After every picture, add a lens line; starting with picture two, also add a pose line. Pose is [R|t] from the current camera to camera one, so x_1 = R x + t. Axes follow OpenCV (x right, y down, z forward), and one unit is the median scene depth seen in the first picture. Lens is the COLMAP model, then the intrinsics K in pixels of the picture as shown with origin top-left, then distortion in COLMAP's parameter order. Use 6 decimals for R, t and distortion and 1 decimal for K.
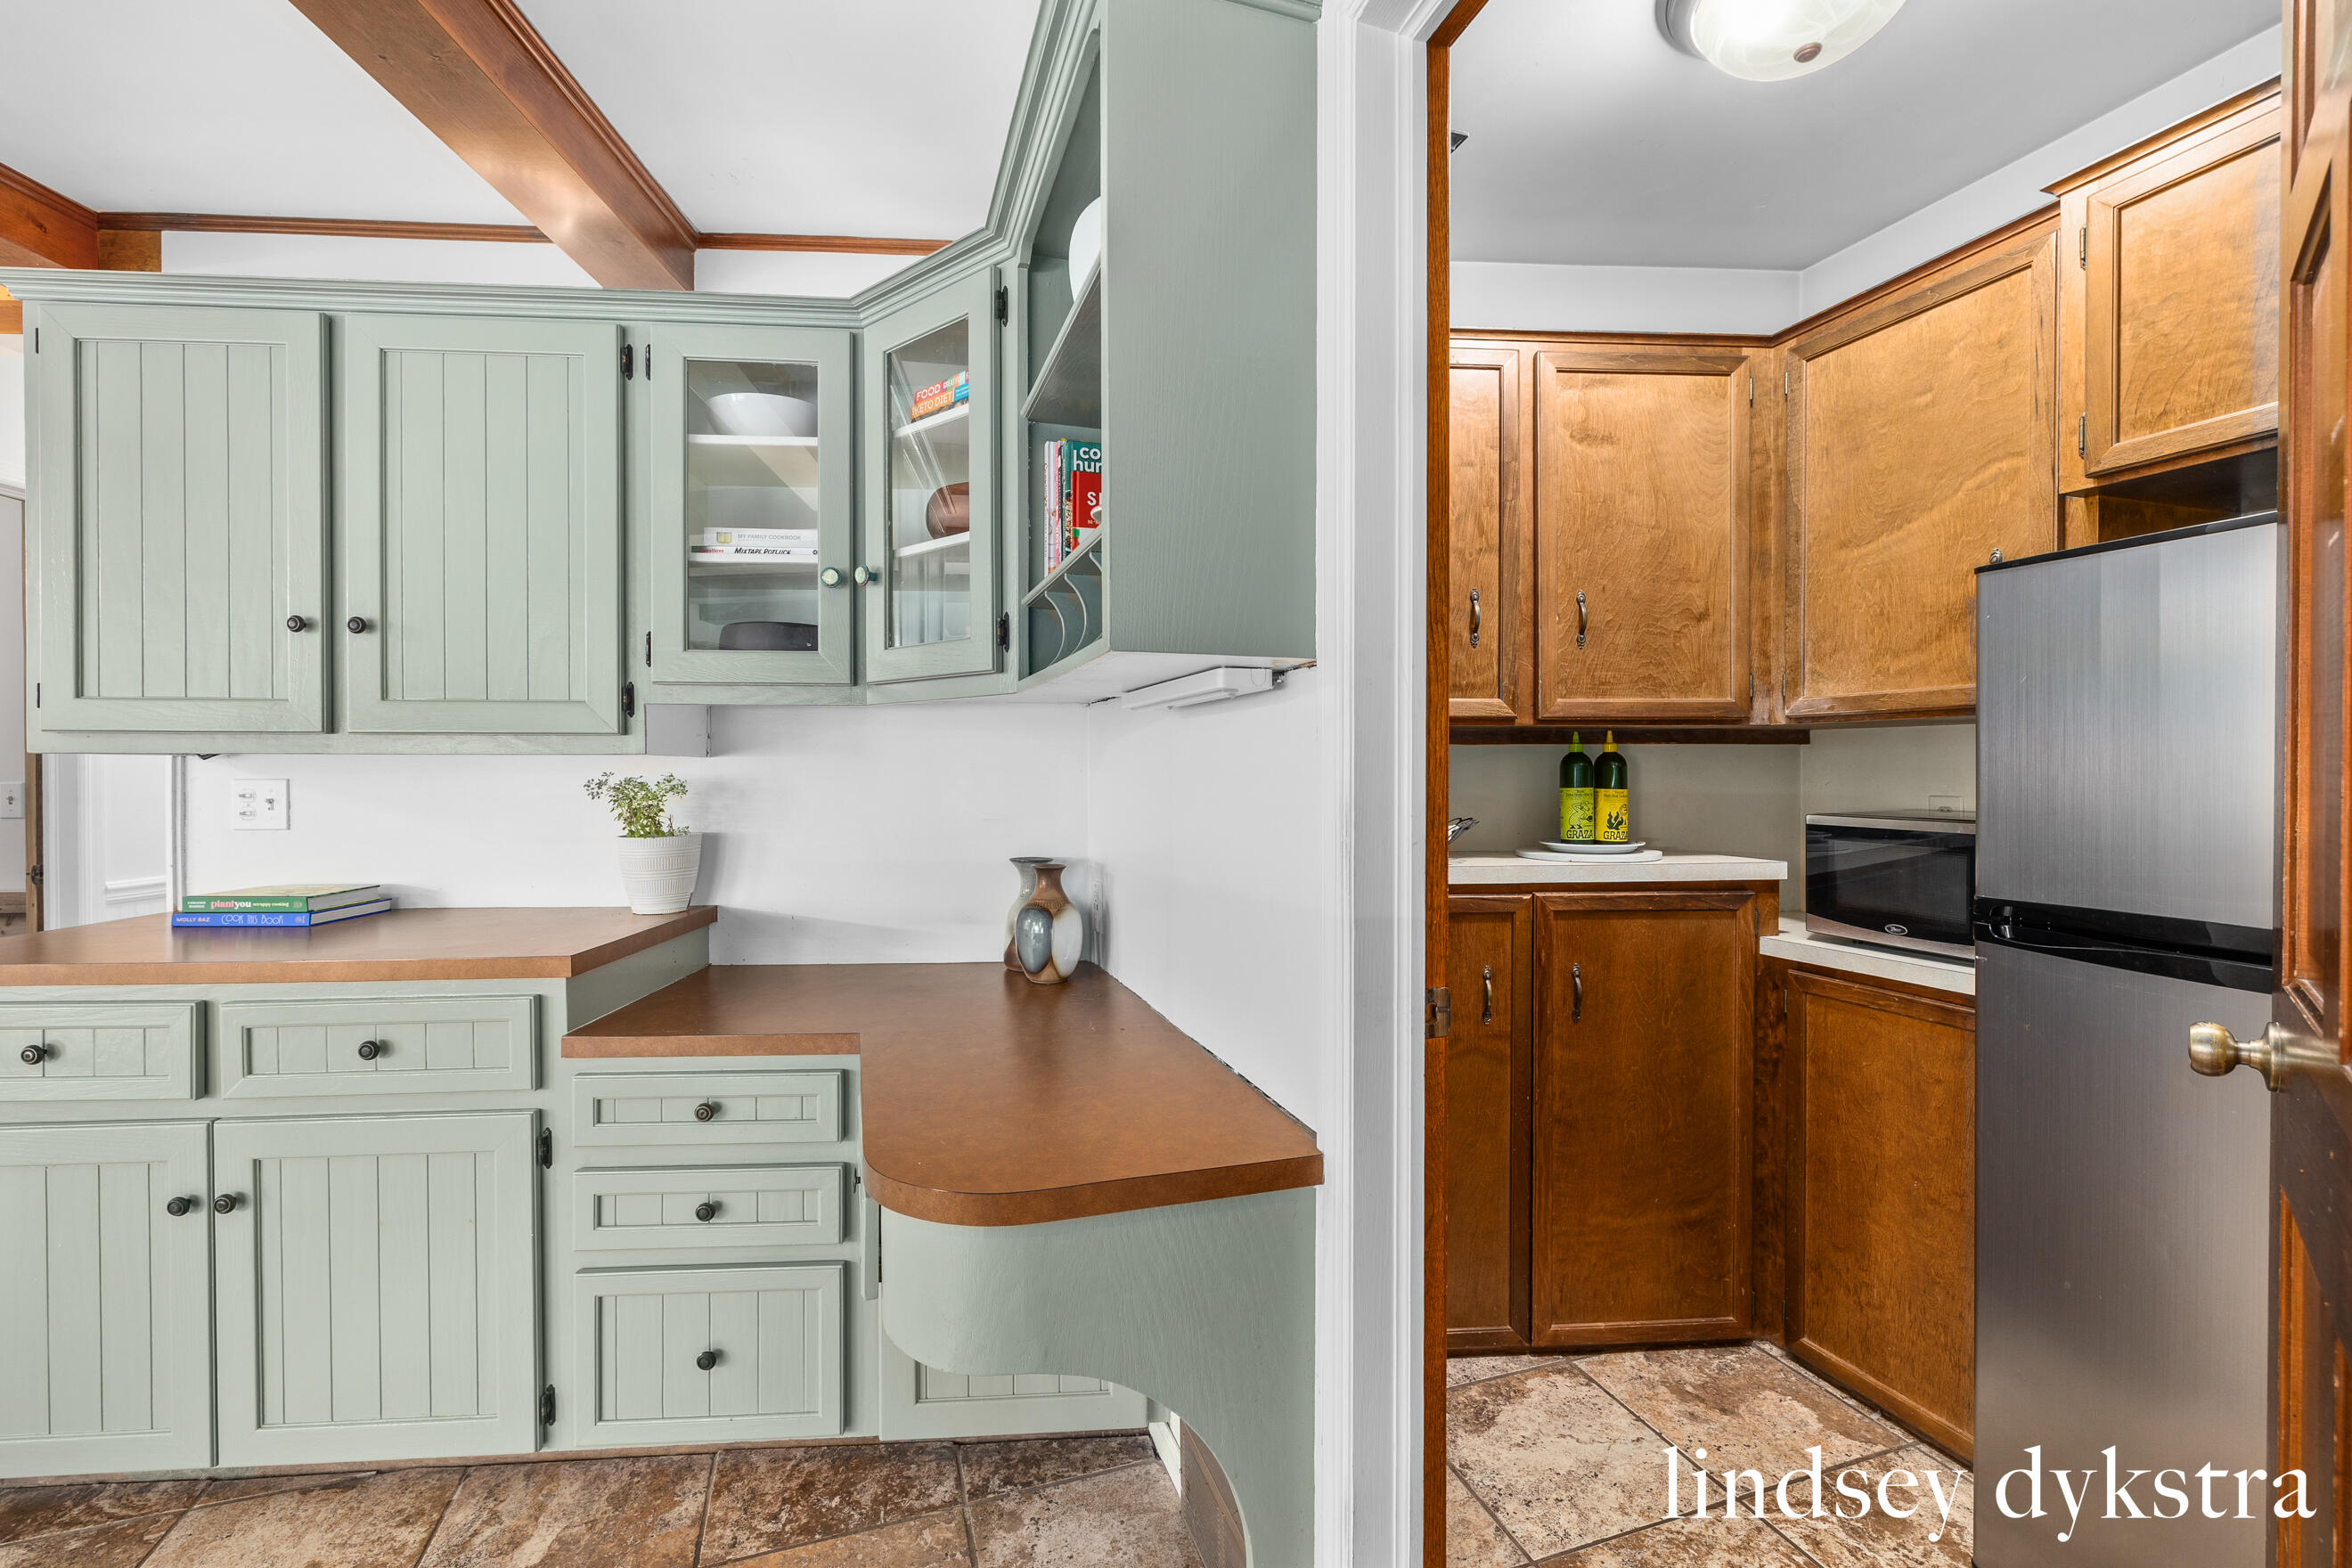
lens RADIAL K [[1018.6, 0, 1170.1], [0, 1018.6, 788.8], [0, 0, 1]] dist [-0.000431, -0.000028]
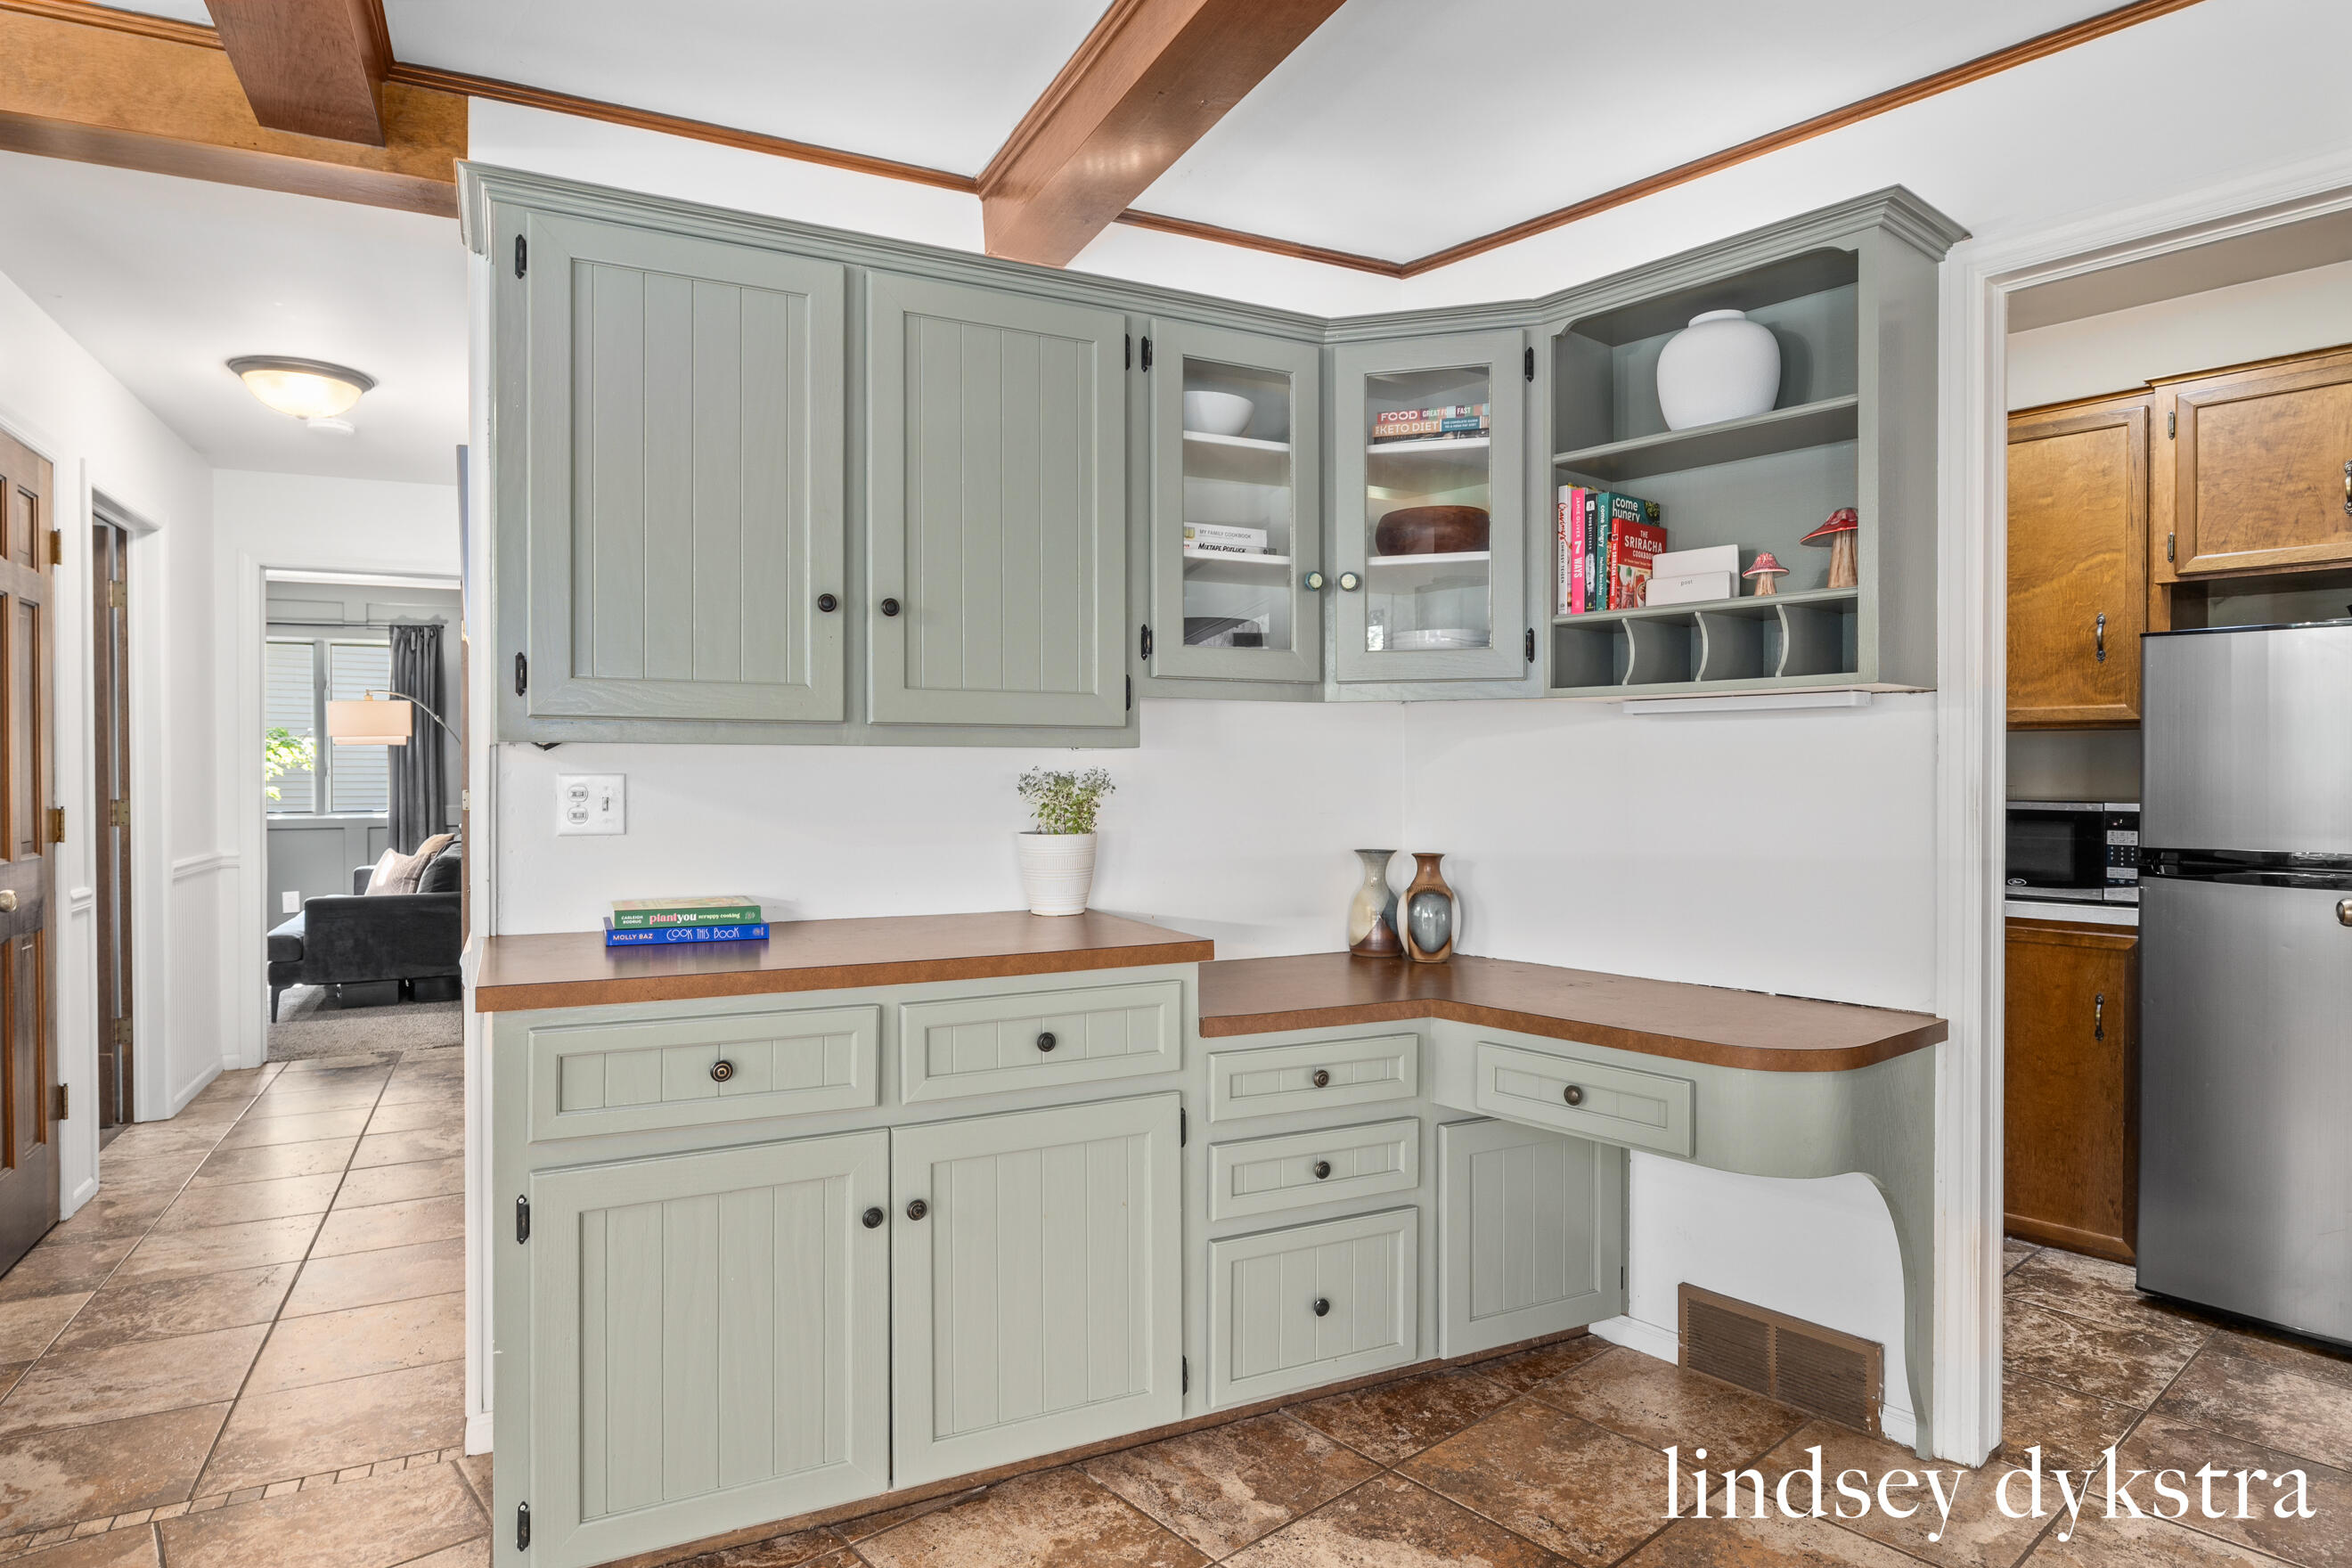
lens RADIAL K [[1362.4, 0, 1188.9], [0, 1362.4, 793.9], [0, 0, 1]] dist [-0.002616, -0.002223]
pose [[0.921381, -0.006596, 0.388604, -1.104185], [0.006137, 0.999978, 0.002422, 0.008986], [-0.388611, 0.000153, 0.921402, -0.272490]]
